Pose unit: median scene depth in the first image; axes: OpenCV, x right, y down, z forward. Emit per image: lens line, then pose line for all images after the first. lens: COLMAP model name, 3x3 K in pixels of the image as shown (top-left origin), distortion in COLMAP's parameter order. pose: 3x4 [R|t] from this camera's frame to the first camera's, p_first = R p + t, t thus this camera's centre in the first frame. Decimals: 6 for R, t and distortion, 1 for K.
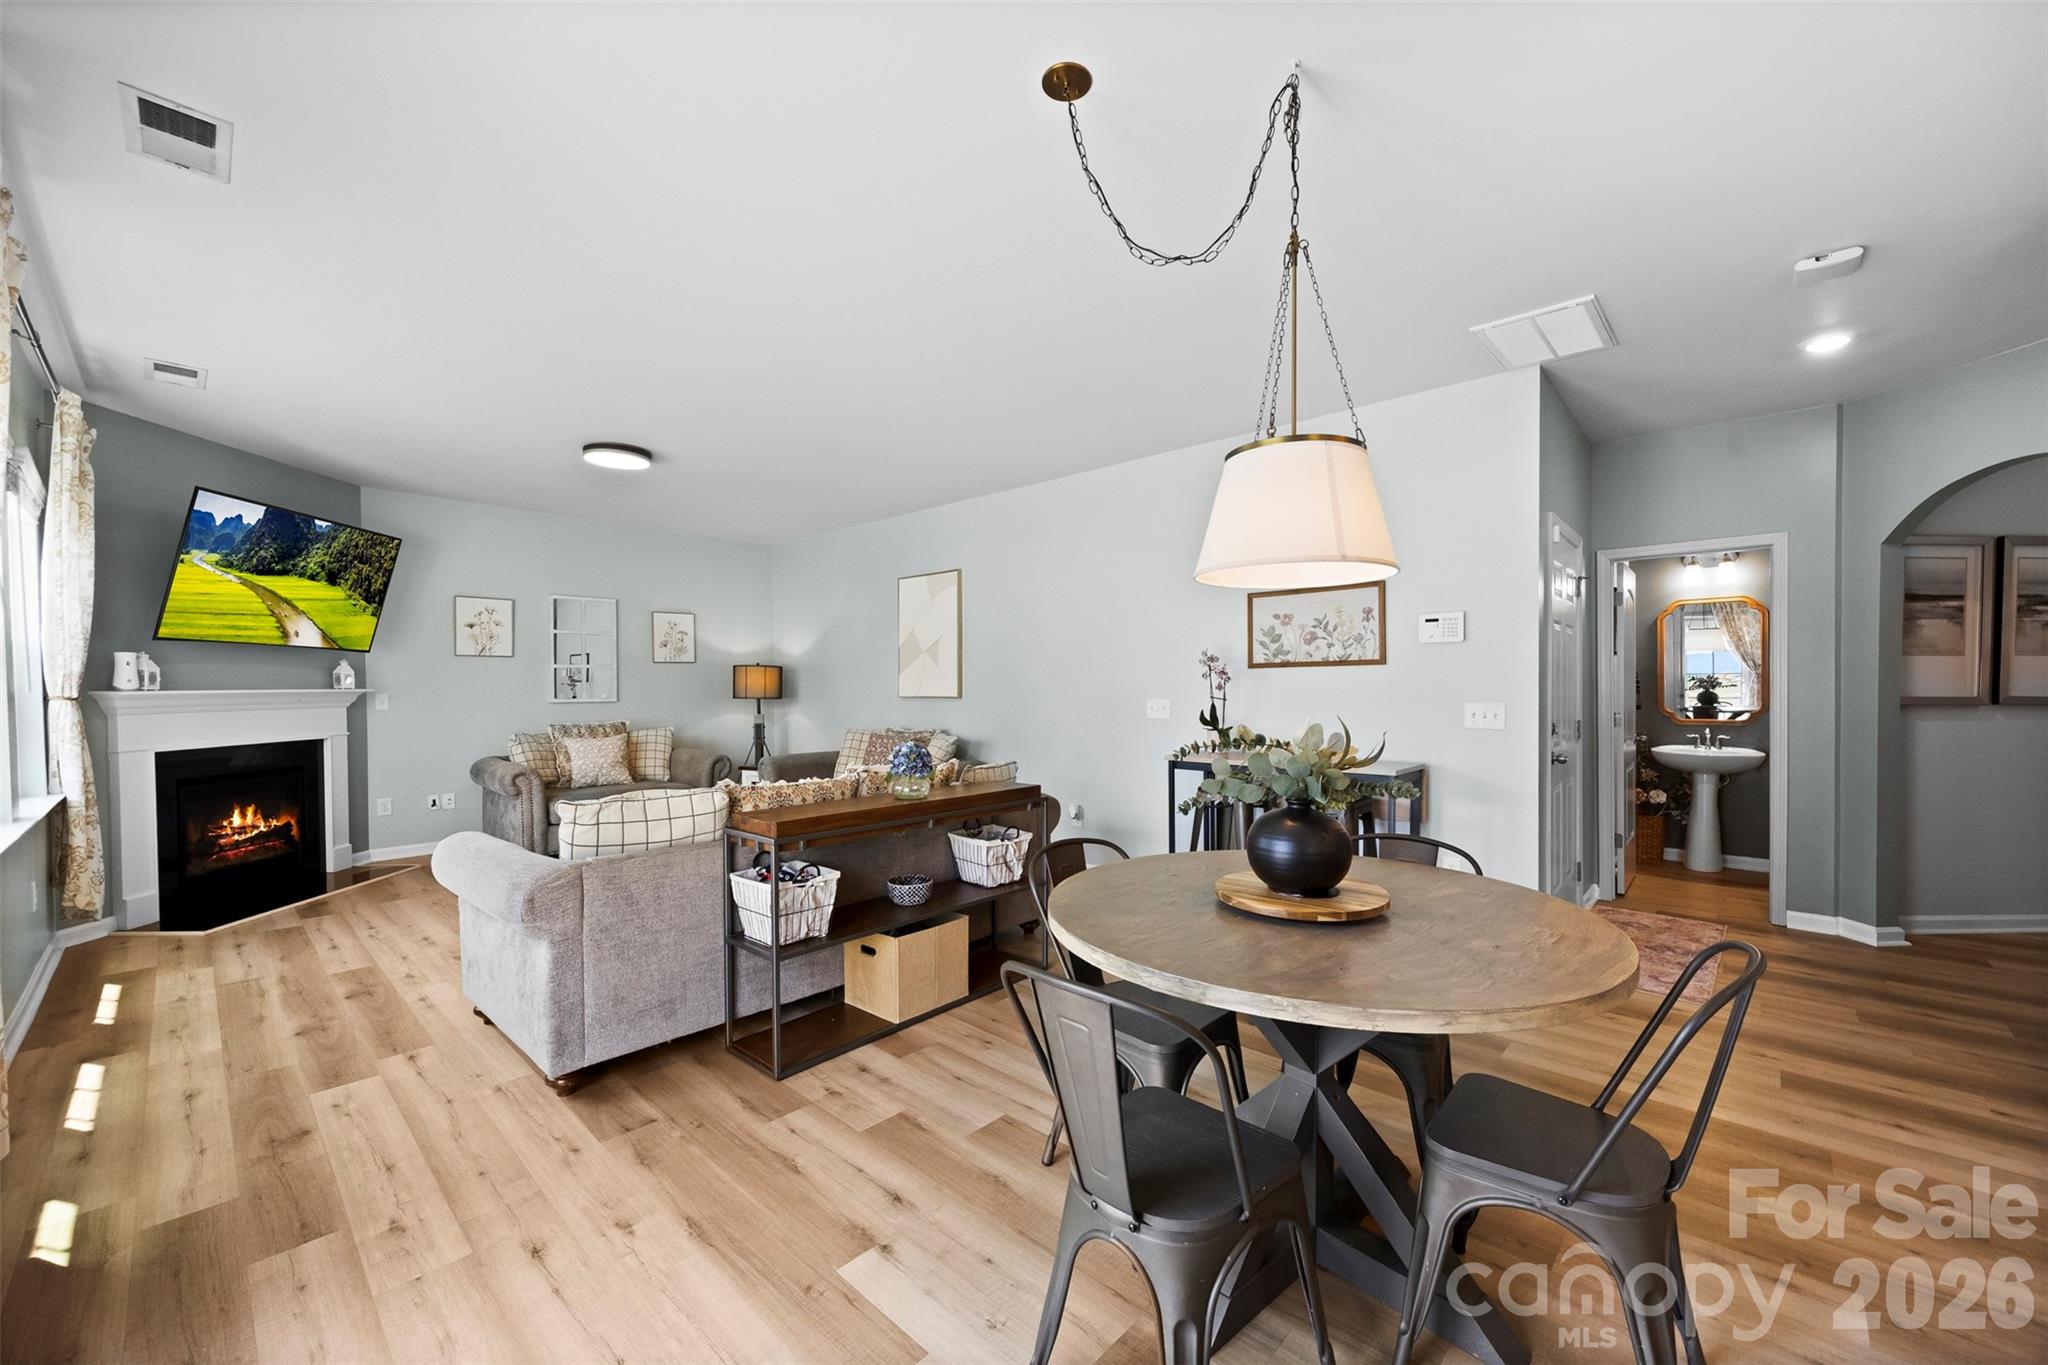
lens RADIAL K [[789.9, 0, 1035.6], [0, 789.9, 703.5], [0, 0, 1]] dist [-0.002195, -0.000919]
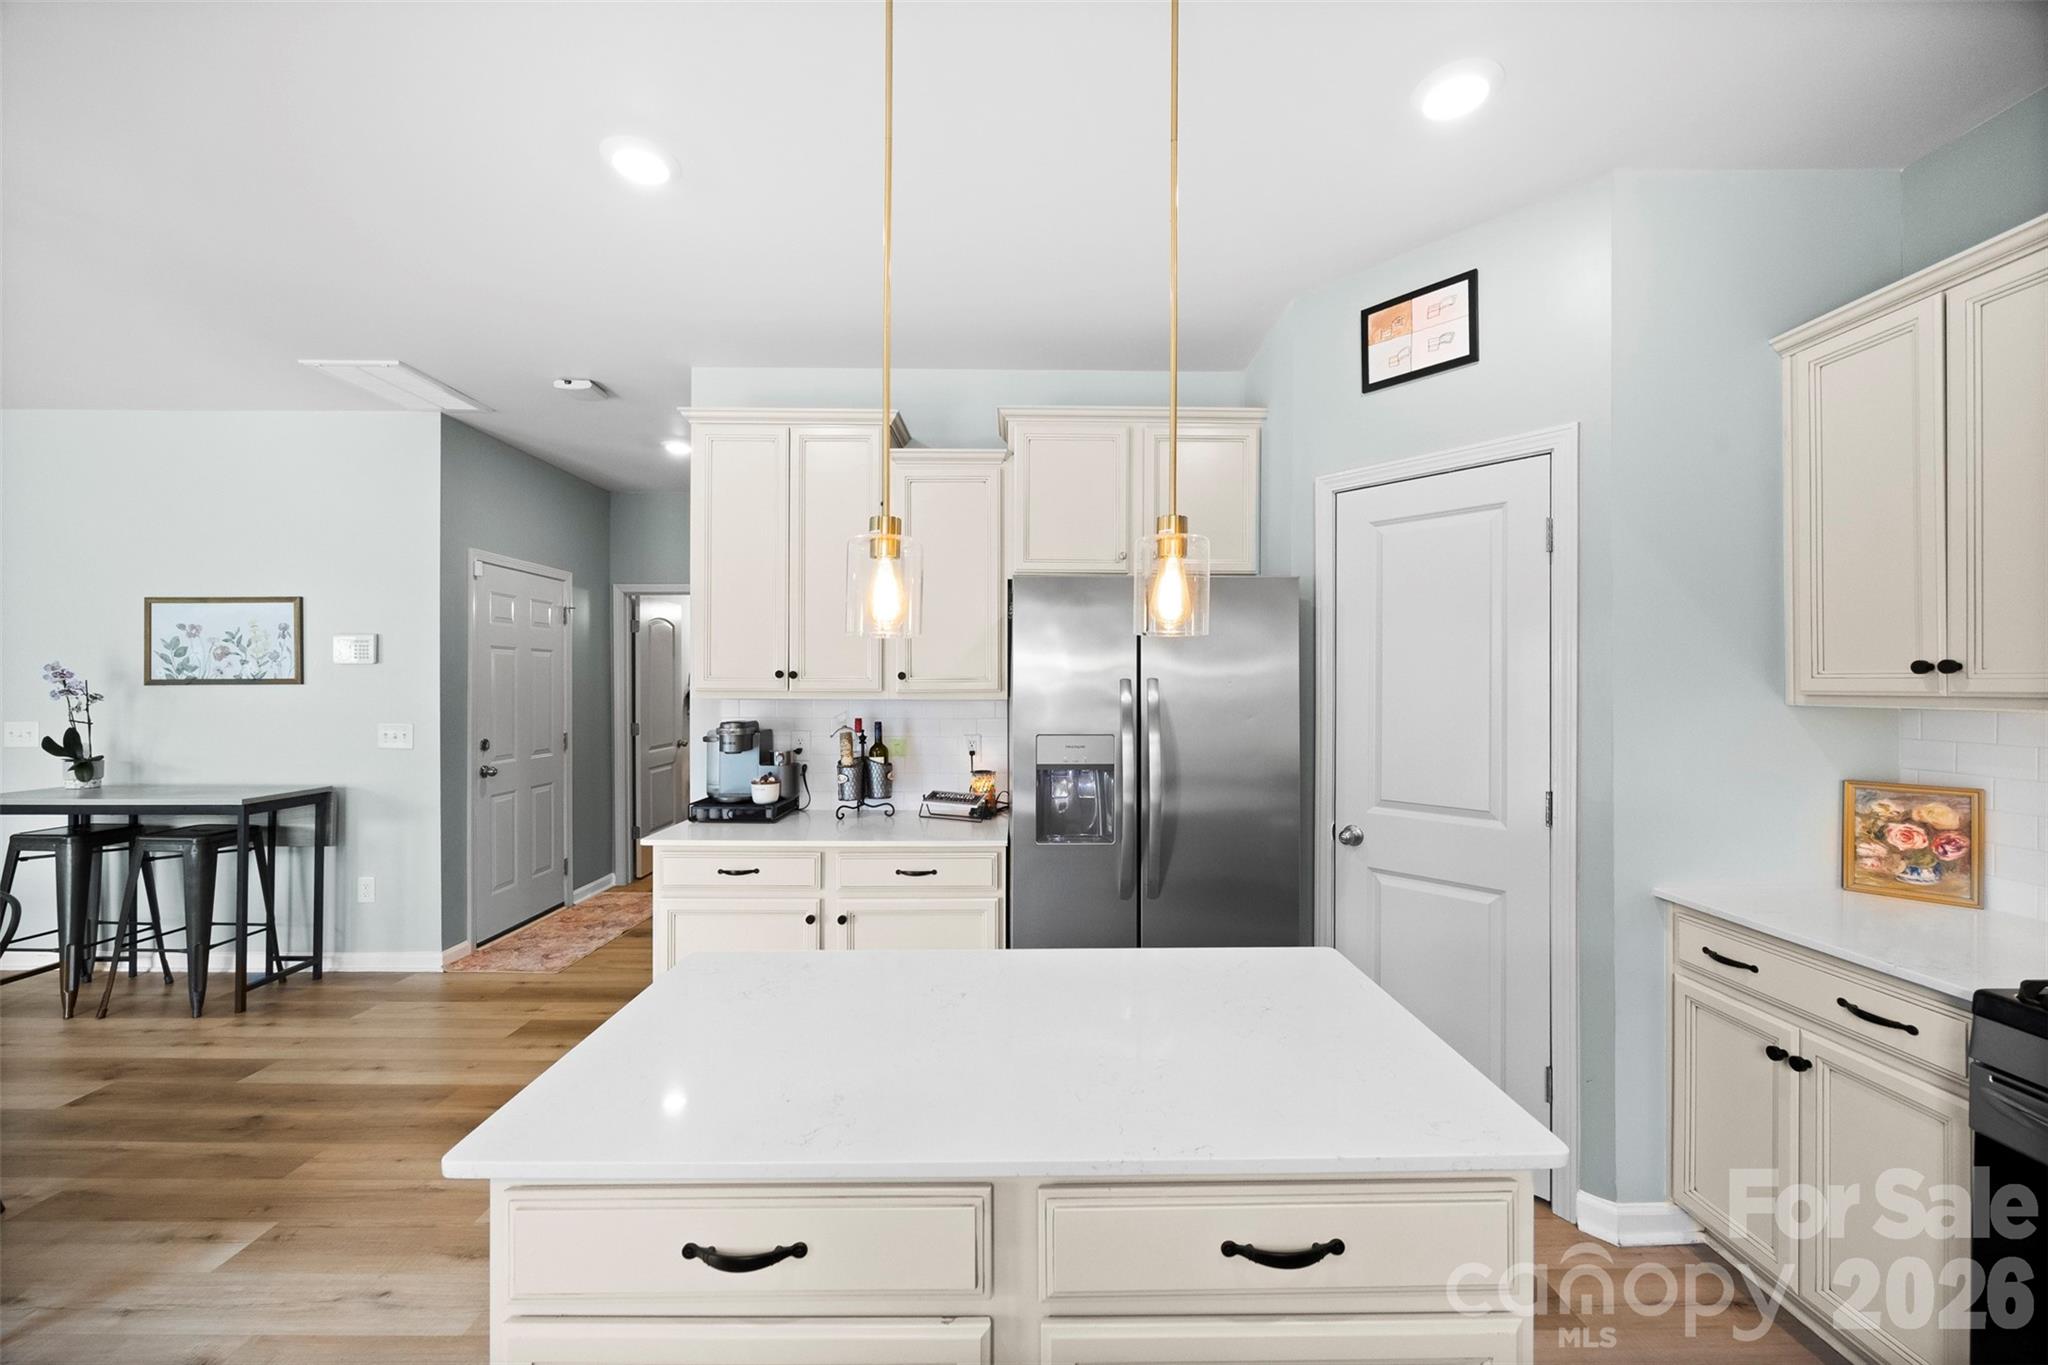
lens RADIAL K [[789.9, 0, 1027.2], [0, 789.9, 677.3], [0, 0, 1]] dist [-0.002195, -0.000919]
pose [[0.726470, 0.006965, 0.687163, 0.390682], [0.013581, 0.999608, -0.024490, -0.020435], [-0.687064, 0.027123, 0.726090, -0.274163]]
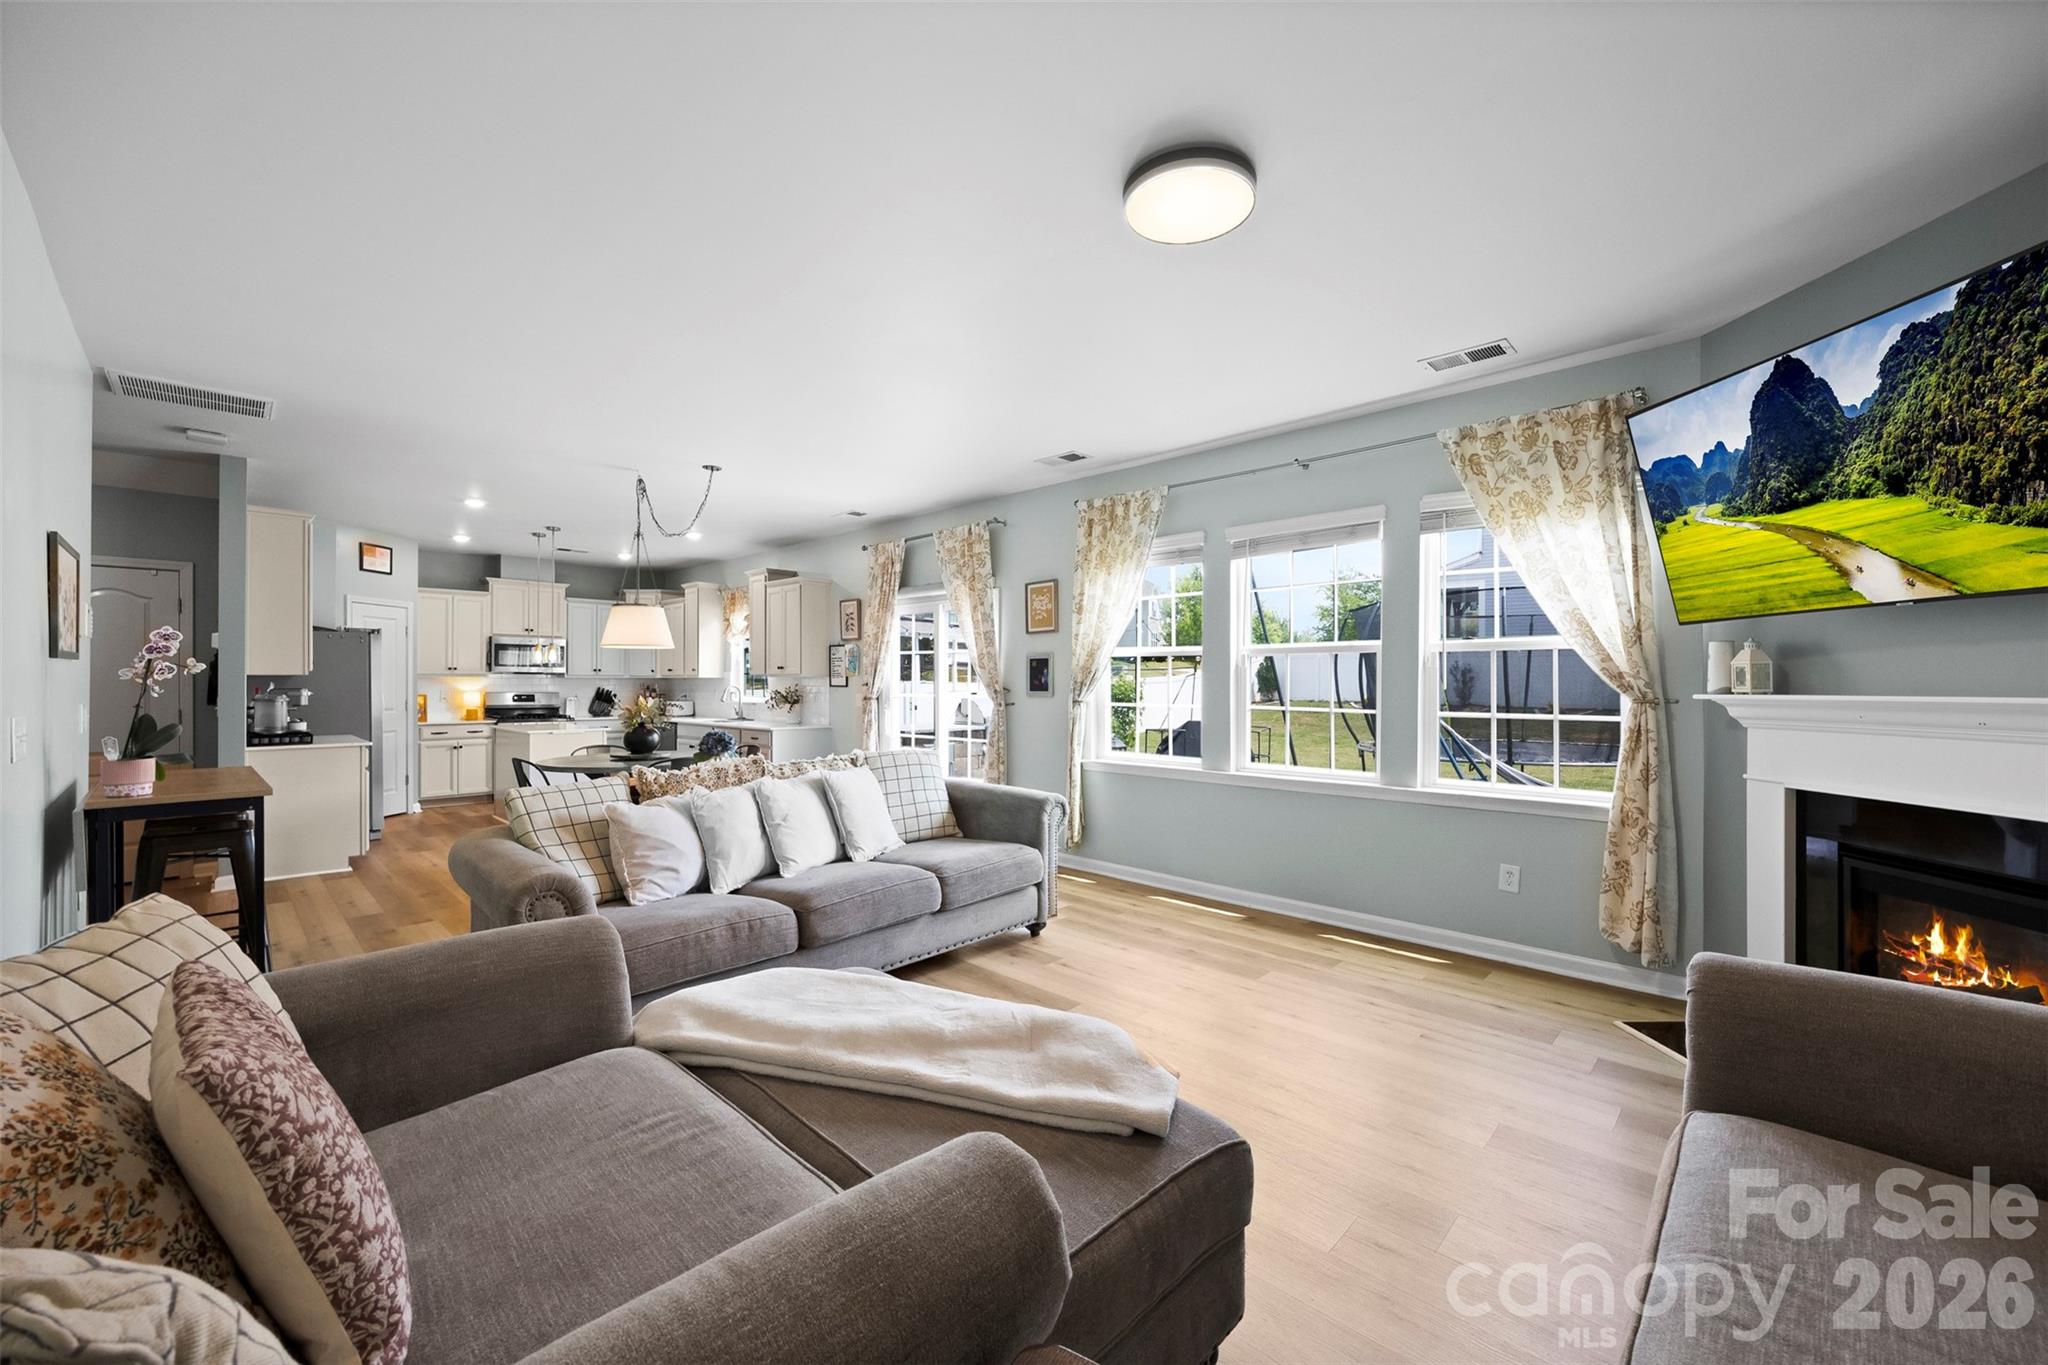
lens RADIAL K [[789.9, 0, 1033.5], [0, 789.9, 677.4], [0, 0, 1]] dist [-0.002195, -0.000919]
pose [[-0.999927, -0.000067, 0.012048, -0.481518], [0.000157, 0.999828, 0.018544, -0.043810], [-0.012047, 0.018545, -0.999755, 1.621004]]
